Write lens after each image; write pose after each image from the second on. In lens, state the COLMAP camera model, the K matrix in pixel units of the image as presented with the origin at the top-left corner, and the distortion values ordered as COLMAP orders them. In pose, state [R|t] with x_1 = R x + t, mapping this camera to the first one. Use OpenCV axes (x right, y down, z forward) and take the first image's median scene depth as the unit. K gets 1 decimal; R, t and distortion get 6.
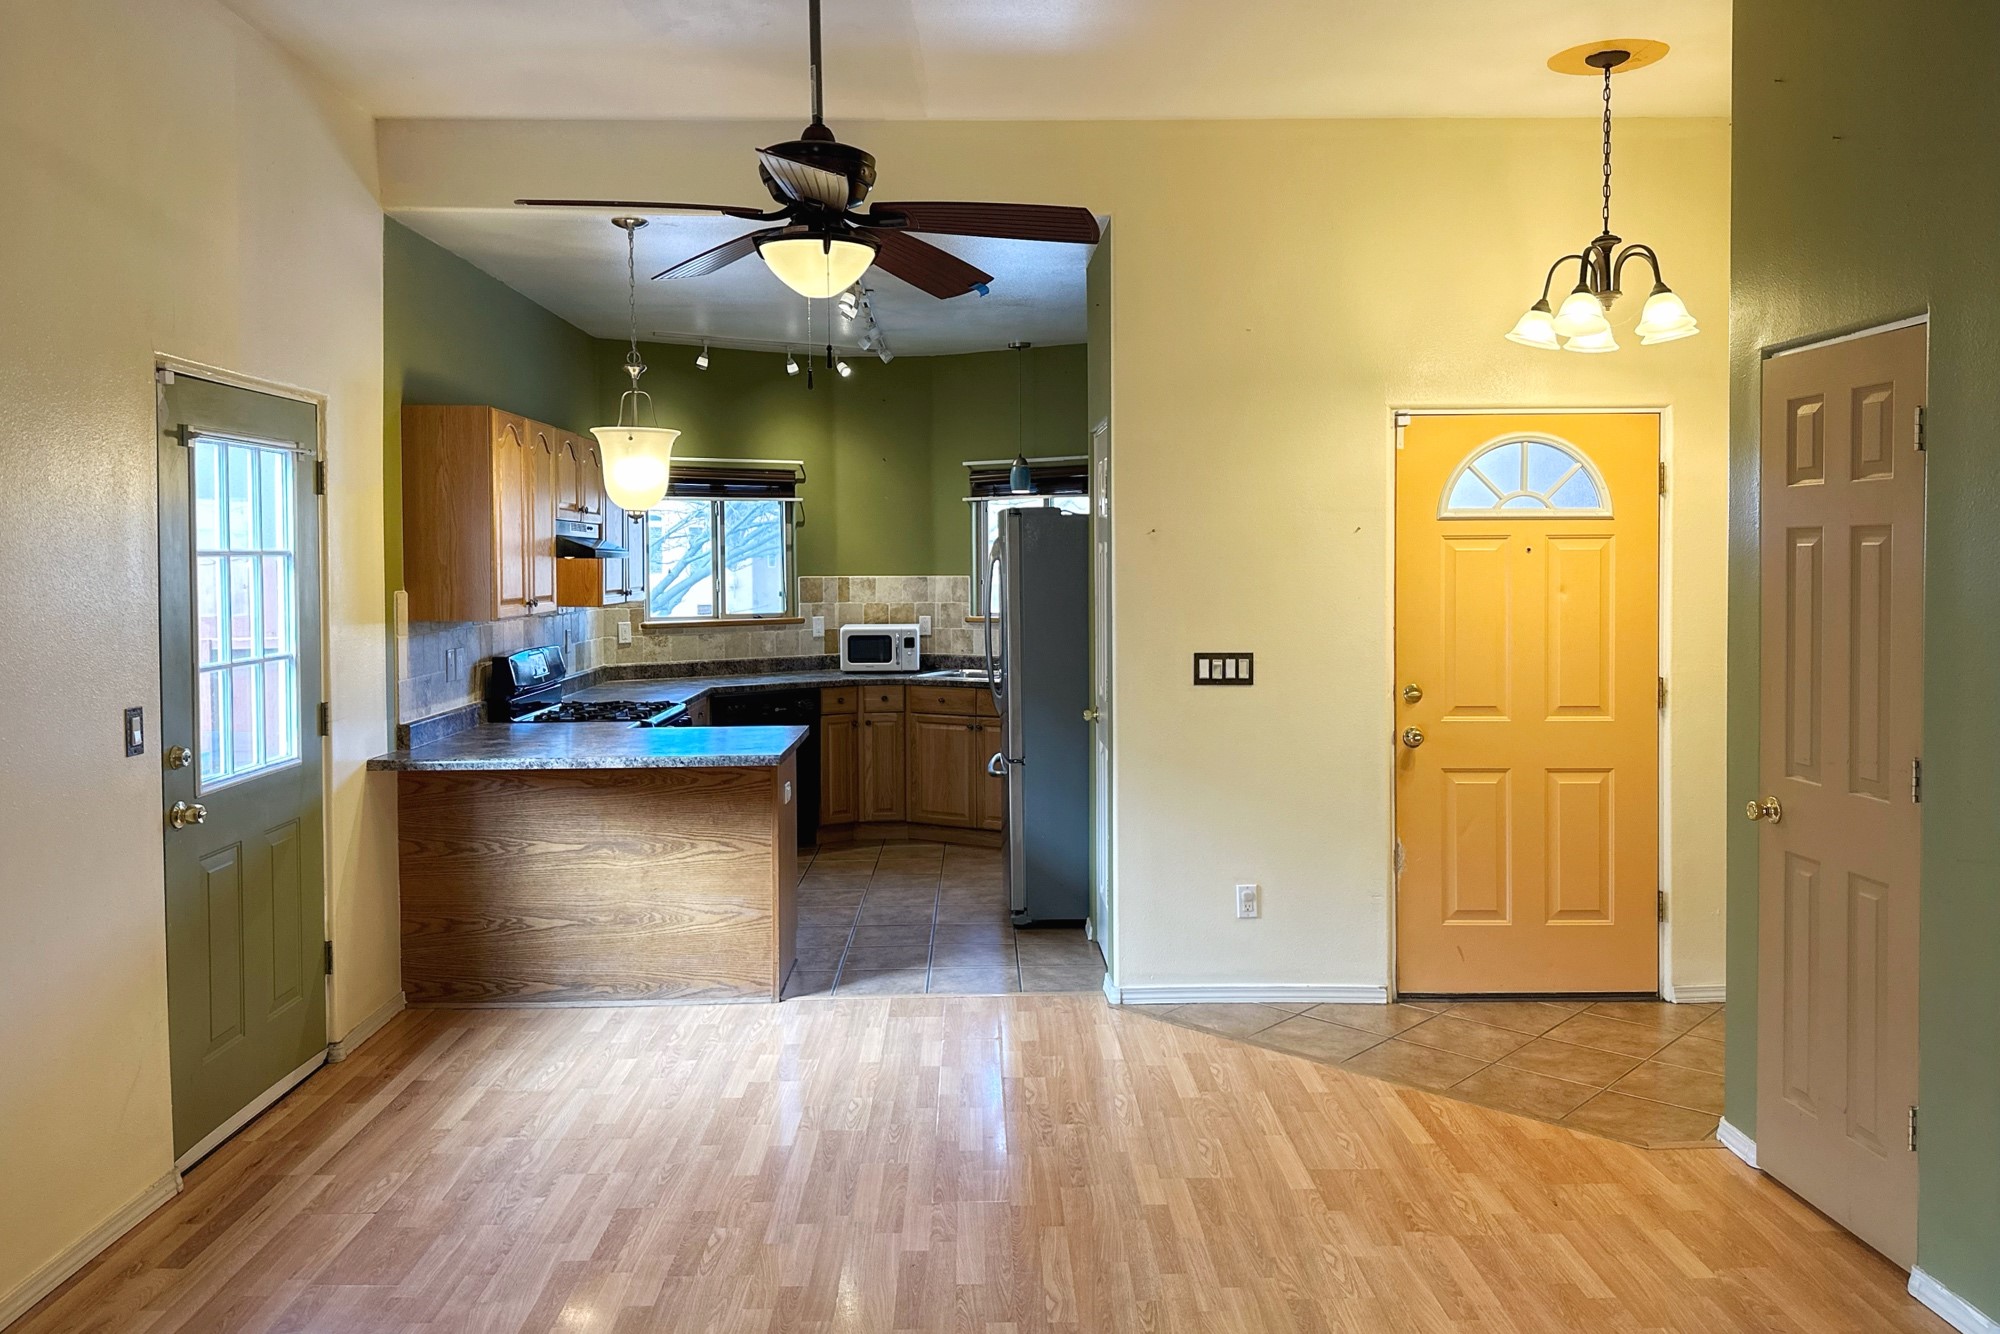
lens RADIAL K [[1430.4, 0, 1005.1], [0, 1430.4, 598.5], [0, 0, 1]] dist [0.060772, -0.064888]
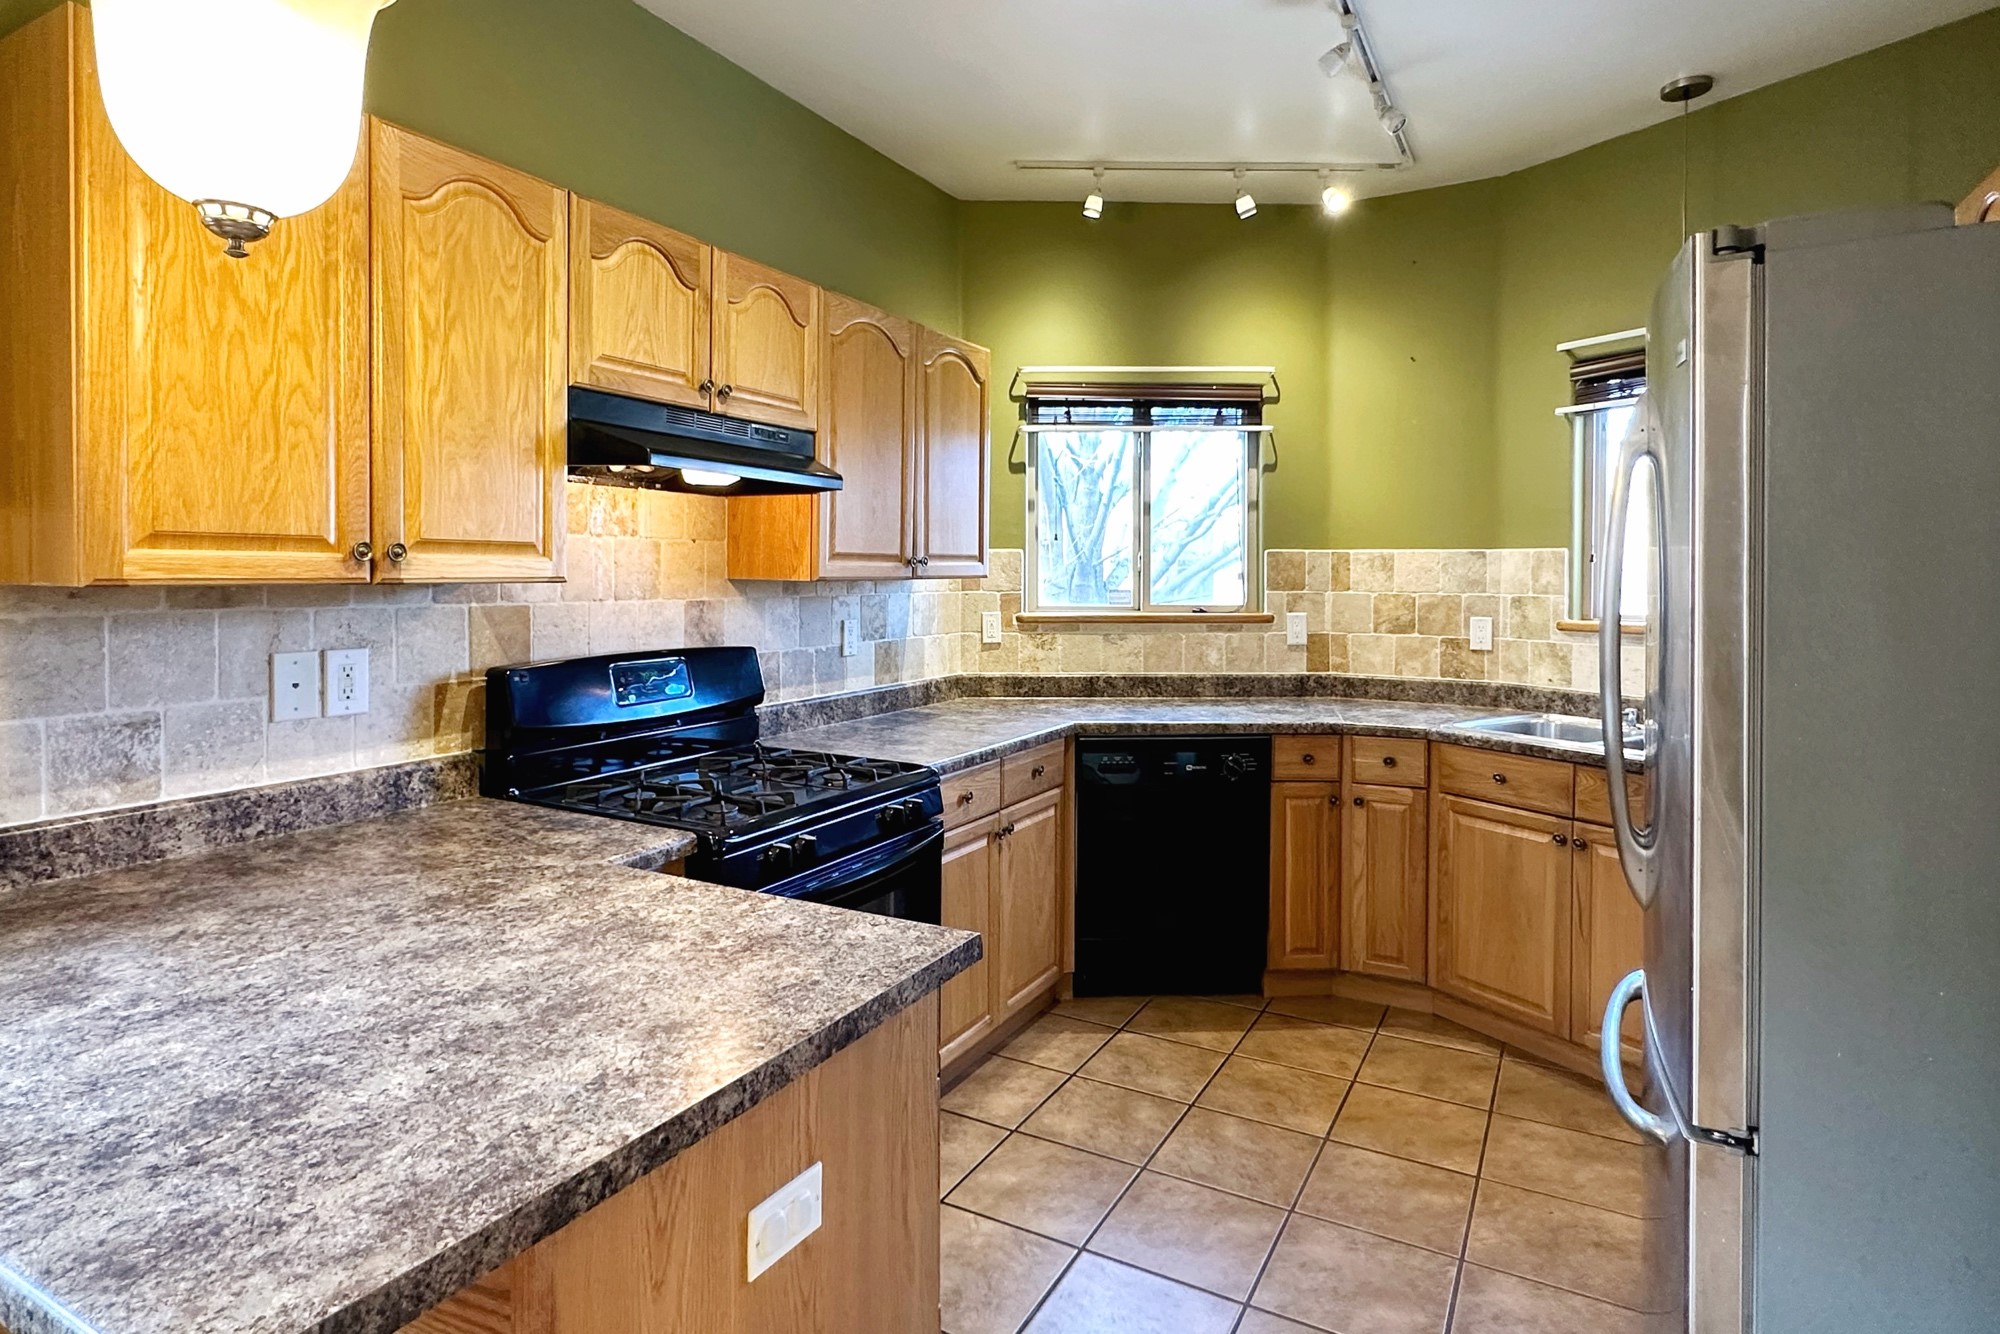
lens RADIAL K [[1059.5, 0, 1003.4], [0, 1059.5, 589.0], [0, 0, 1]] dist [0.000197, -0.000014]
pose [[0.866681, 0.017086, -0.498570, -0.010210], [-0.022869, 0.999723, -0.005493, 0.008641], [0.498338, 0.016162, 0.866832, 0.599634]]
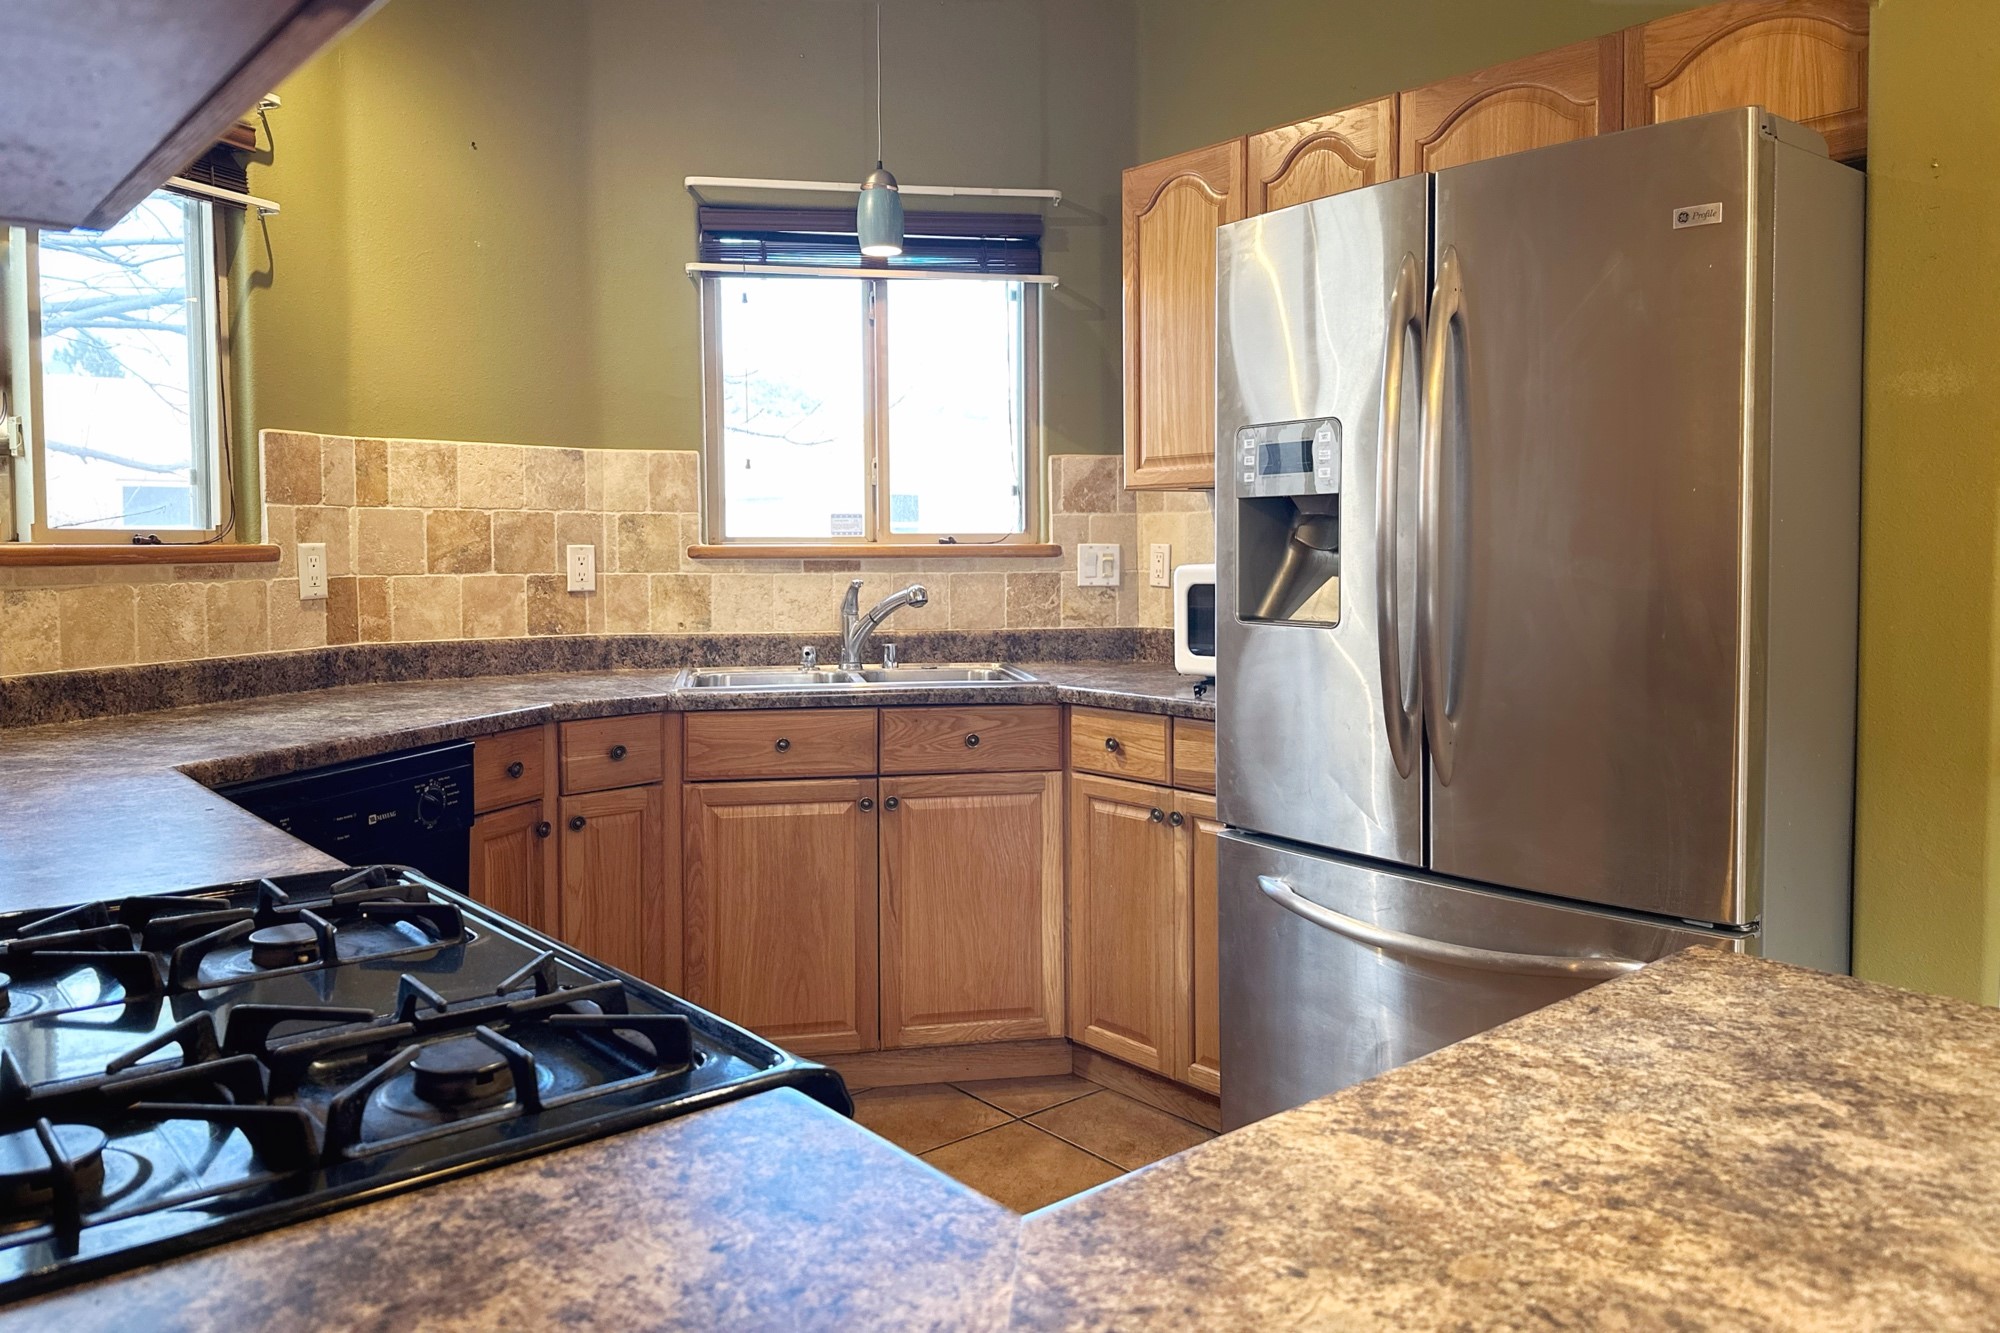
lens RADIAL K [[1430.4, 0, 1005.1], [0, 1430.4, 598.0], [0, 0, 1]] dist [0.060772, -0.064888]
pose [[0.771557, -0.018442, 0.635893, -0.260412], [0.013961, 0.999830, 0.012057, 0.028076], [-0.636007, -0.000425, 0.771683, 0.686945]]
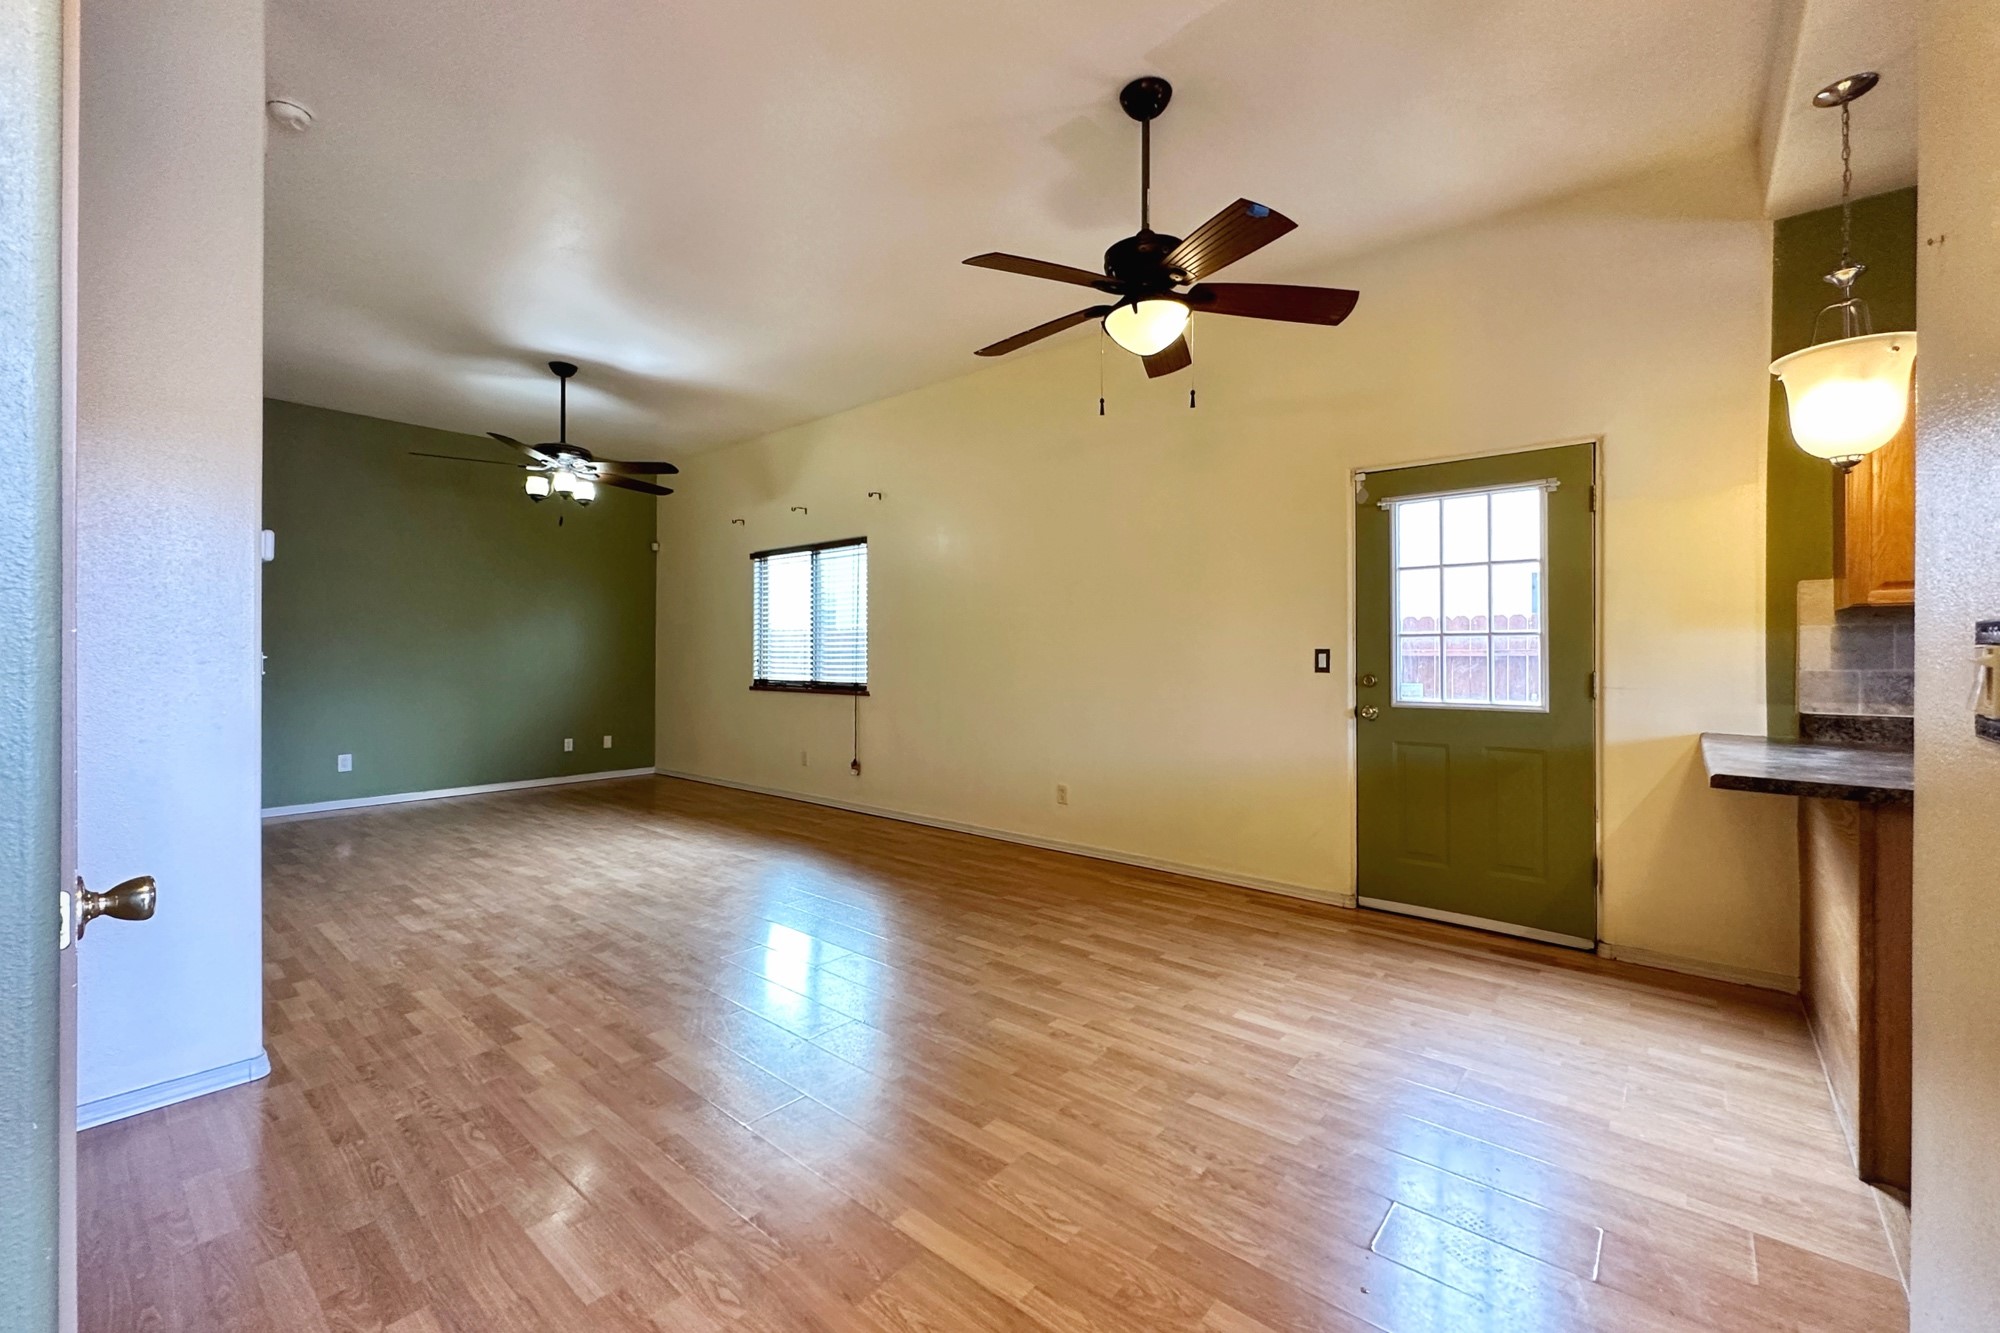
lens RADIAL K [[811.5, 0, 1002.2], [0, 811.5, 648.7], [0, 0, 1]] dist [0.000033, 0.000082]
pose [[-0.647085, -0.000041, -0.762418, 0.249527], [-0.019501, 0.999674, 0.016497, 0.029485], [0.762169, 0.025543, -0.646874, 0.629212]]
